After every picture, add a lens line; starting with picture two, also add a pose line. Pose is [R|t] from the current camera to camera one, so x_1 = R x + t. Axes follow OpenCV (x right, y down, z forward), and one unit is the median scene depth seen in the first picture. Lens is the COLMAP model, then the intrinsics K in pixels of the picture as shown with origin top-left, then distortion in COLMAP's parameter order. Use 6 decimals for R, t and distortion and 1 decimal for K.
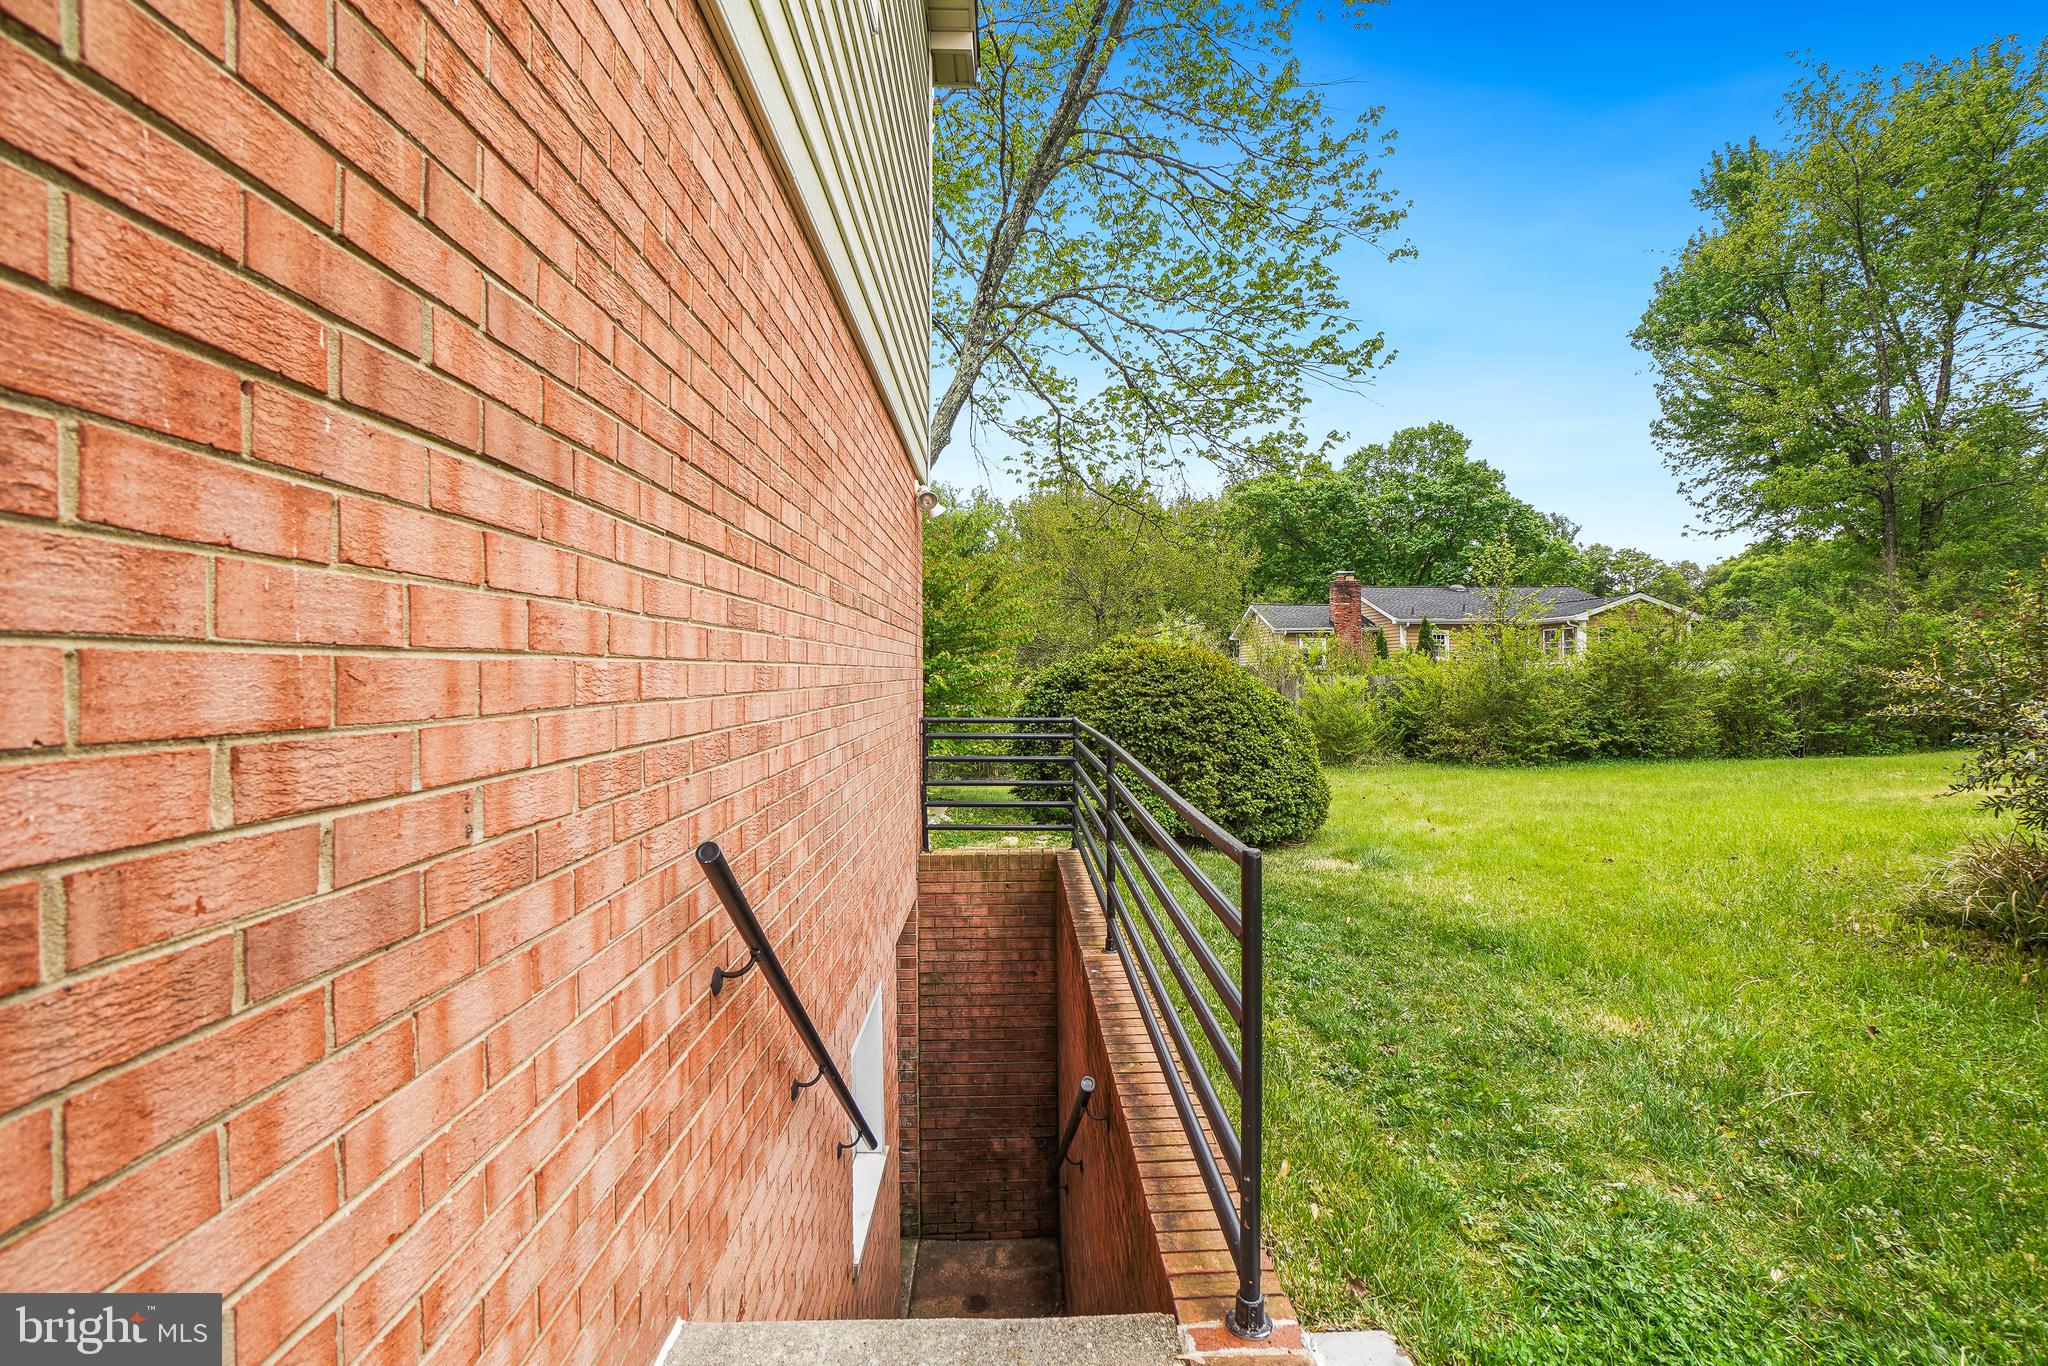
lens RADIAL K [[906.1, 0, 1034.0], [0, 906.1, 661.6], [0, 0, 1]] dist [-0.019529, 0.000846]
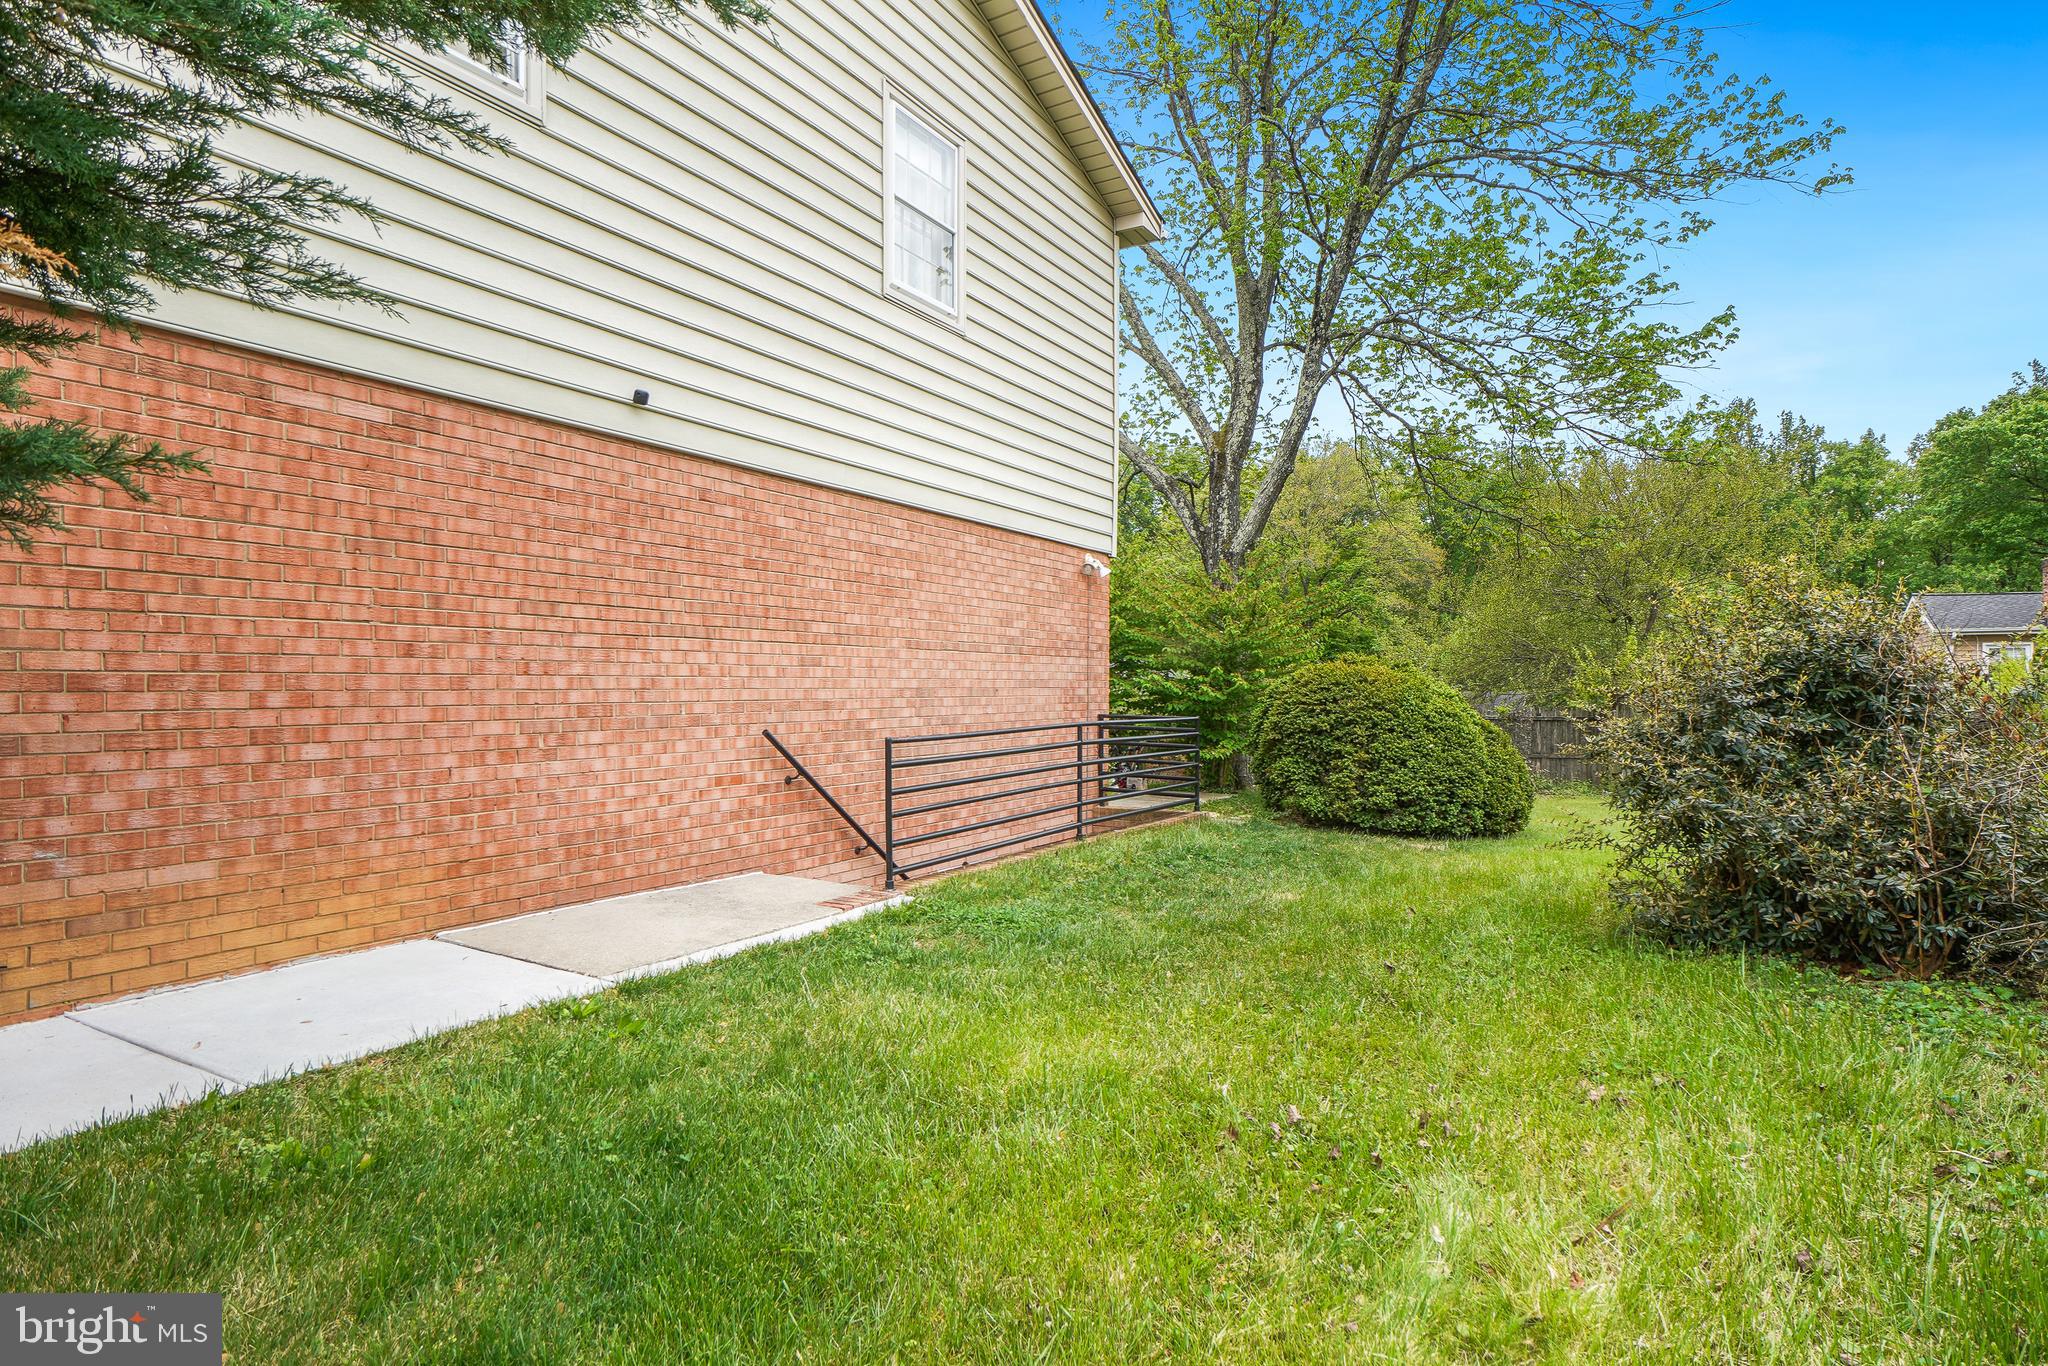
lens RADIAL K [[1052.3, 0, 1020.9], [0, 1052.3, 691.6], [0, 0, 1]] dist [0.005360, 0.000362]
pose [[0.835602, 0.010156, -0.549241, 3.397674], [-0.000126, 0.999833, 0.018296, -0.027498], [0.549335, -0.015220, 0.835463, -2.335530]]
